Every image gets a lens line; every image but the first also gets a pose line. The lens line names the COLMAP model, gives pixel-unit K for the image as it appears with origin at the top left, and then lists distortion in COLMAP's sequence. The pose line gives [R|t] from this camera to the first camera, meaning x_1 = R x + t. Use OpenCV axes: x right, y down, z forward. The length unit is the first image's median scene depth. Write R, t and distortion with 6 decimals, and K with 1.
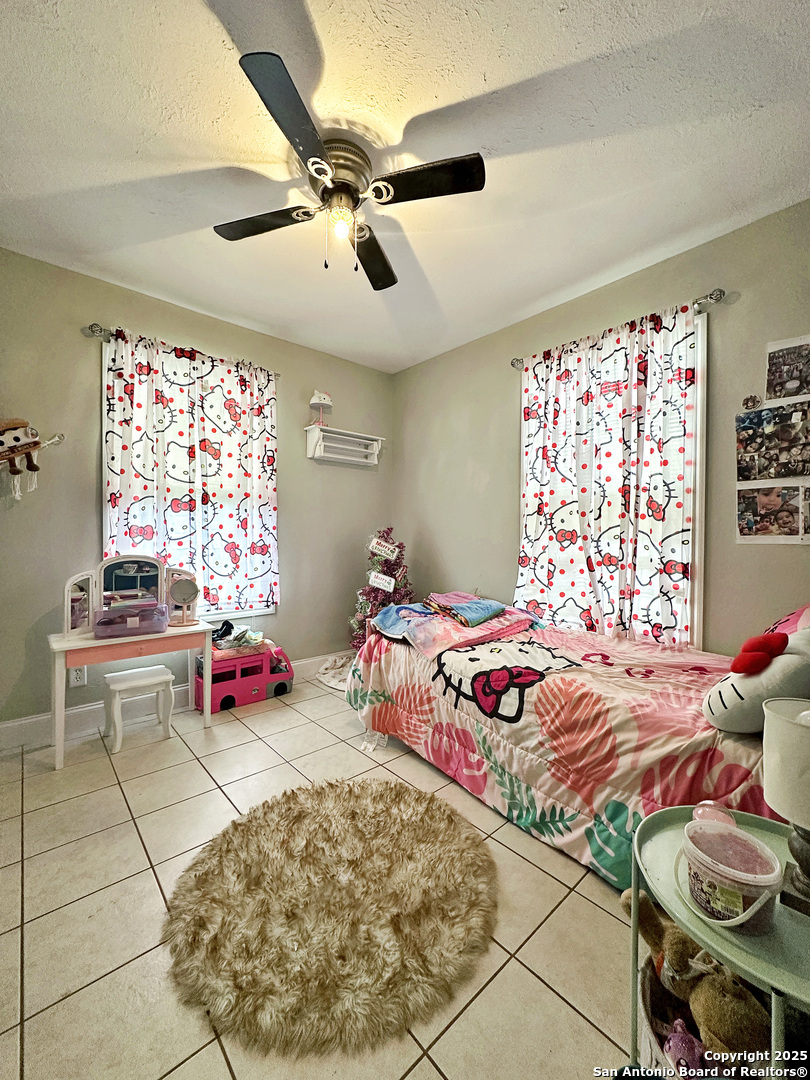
lens RADIAL K [[430.2, 0, 402.1], [0, 430.2, 537.6], [0, 0, 1]] dist [-0.001408, -0.000096]
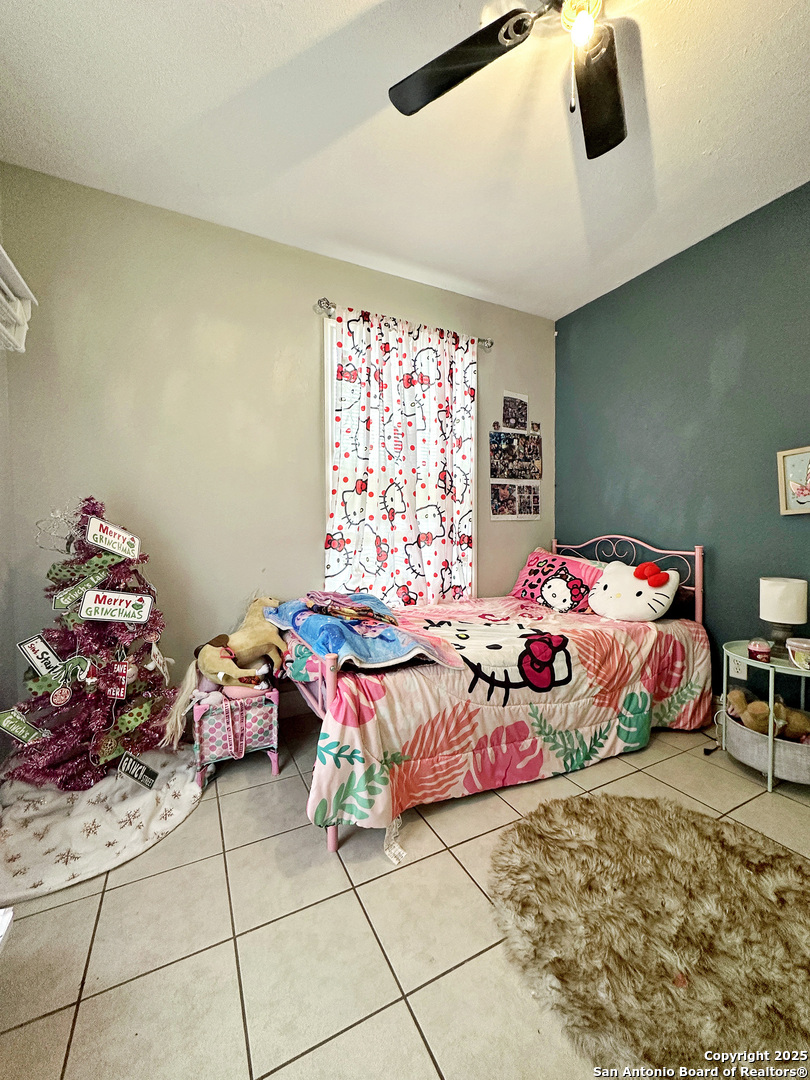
lens RADIAL K [[430.2, 0, 403.1], [0, 430.2, 540.0], [0, 0, 1]] dist [-0.001408, -0.000096]
pose [[0.251513, -0.039852, 0.967033, -0.740637], [0.015654, 0.999189, 0.037106, 0.022303], [-0.967727, 0.005805, 0.251933, 0.949420]]
